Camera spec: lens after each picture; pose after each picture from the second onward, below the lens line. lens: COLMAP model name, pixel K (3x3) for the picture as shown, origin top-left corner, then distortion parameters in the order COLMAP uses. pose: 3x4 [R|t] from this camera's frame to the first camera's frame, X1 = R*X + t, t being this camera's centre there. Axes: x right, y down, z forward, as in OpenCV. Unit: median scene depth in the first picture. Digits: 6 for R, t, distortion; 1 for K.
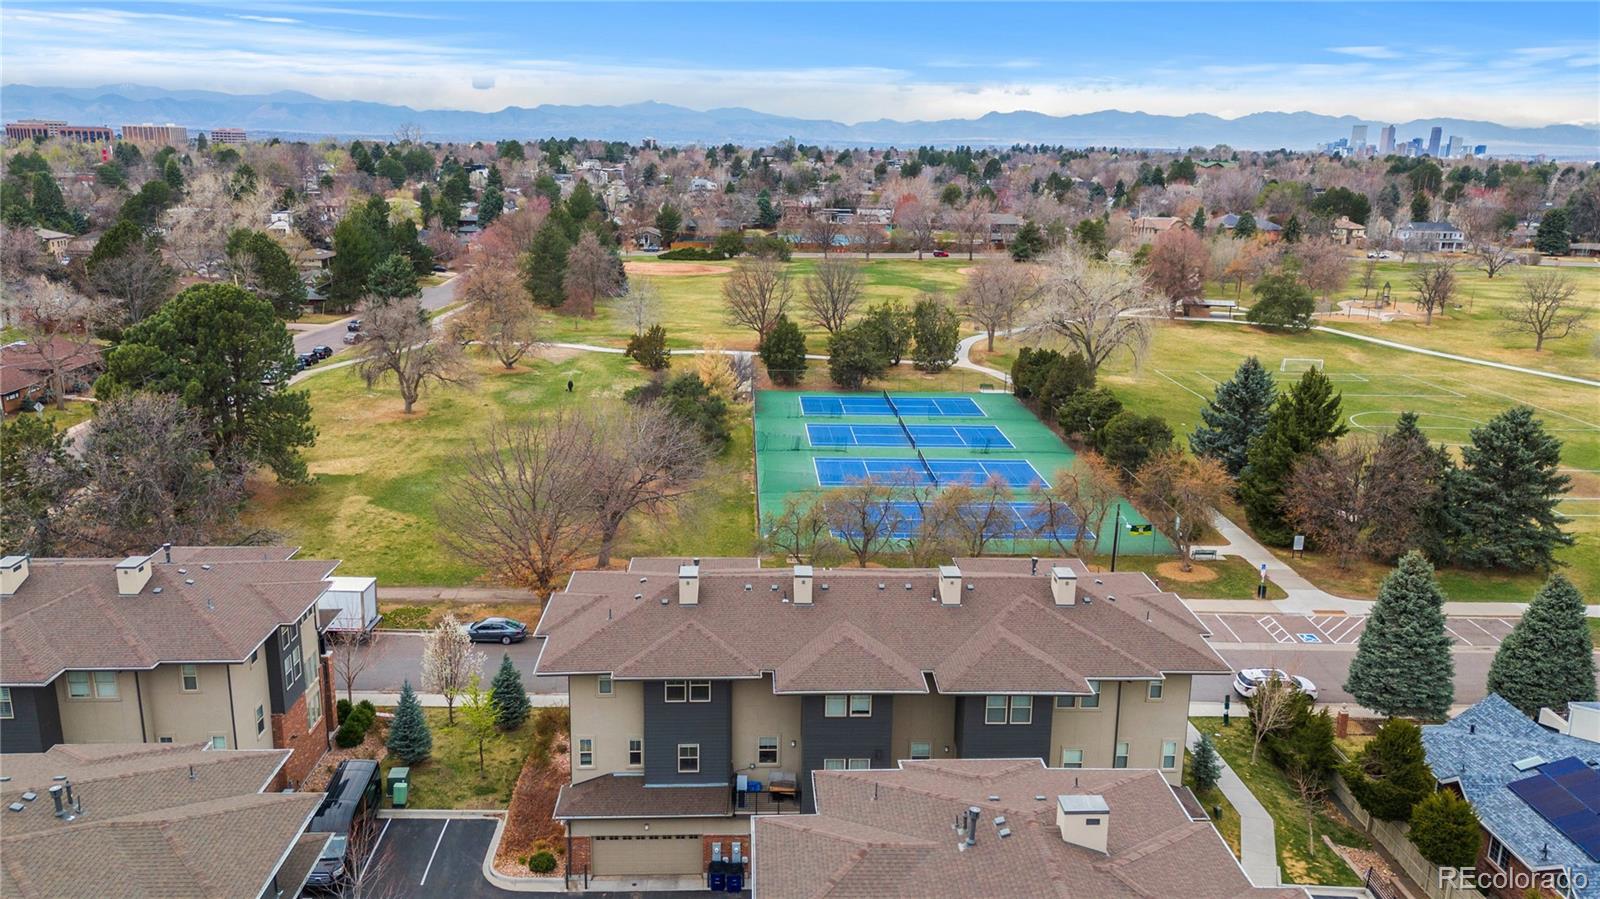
lens RADIAL K [[1106.3, 0, 796.3], [0, 1106.3, 450.6], [0, 0, 1]] dist [0.056821, -0.002265]
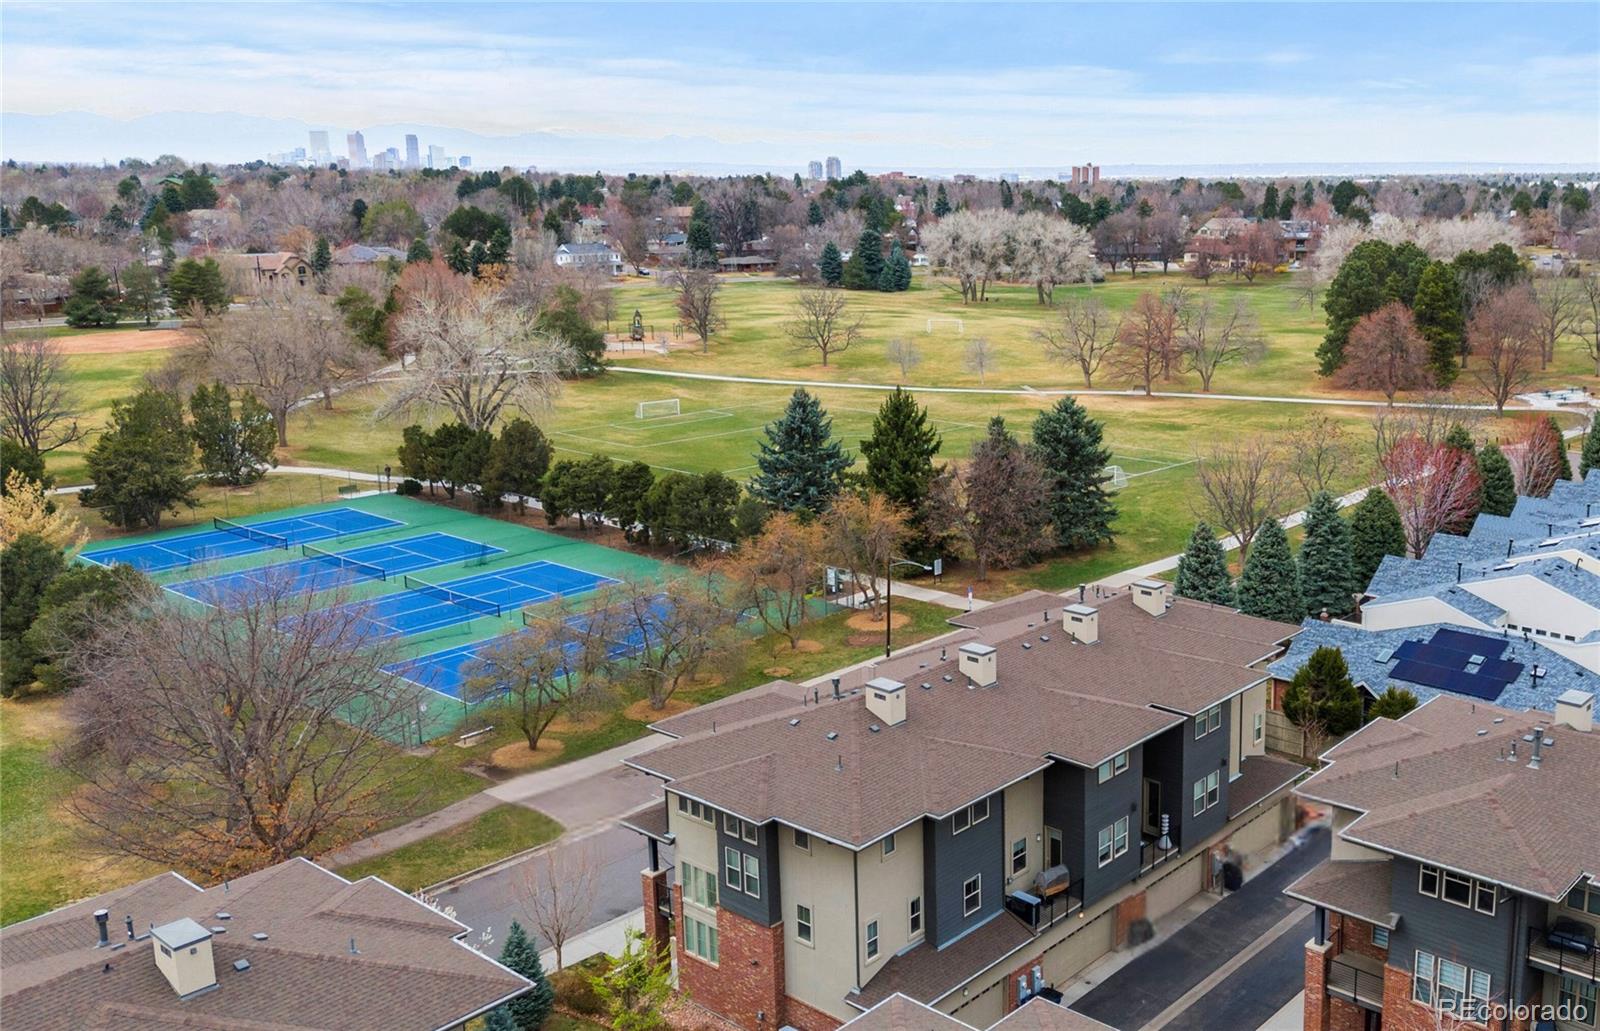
lens RADIAL K [[1525.4, 0, 802.0], [0, 1525.4, 518.2], [0, 0, 1]] dist [0.077579, 0.006077]
pose [[0.692755, -0.182348, 0.697739, -0.534061], [0.206445, 0.977159, 0.050402, -0.048156], [-0.690993, 0.109129, 0.714576, 0.133577]]
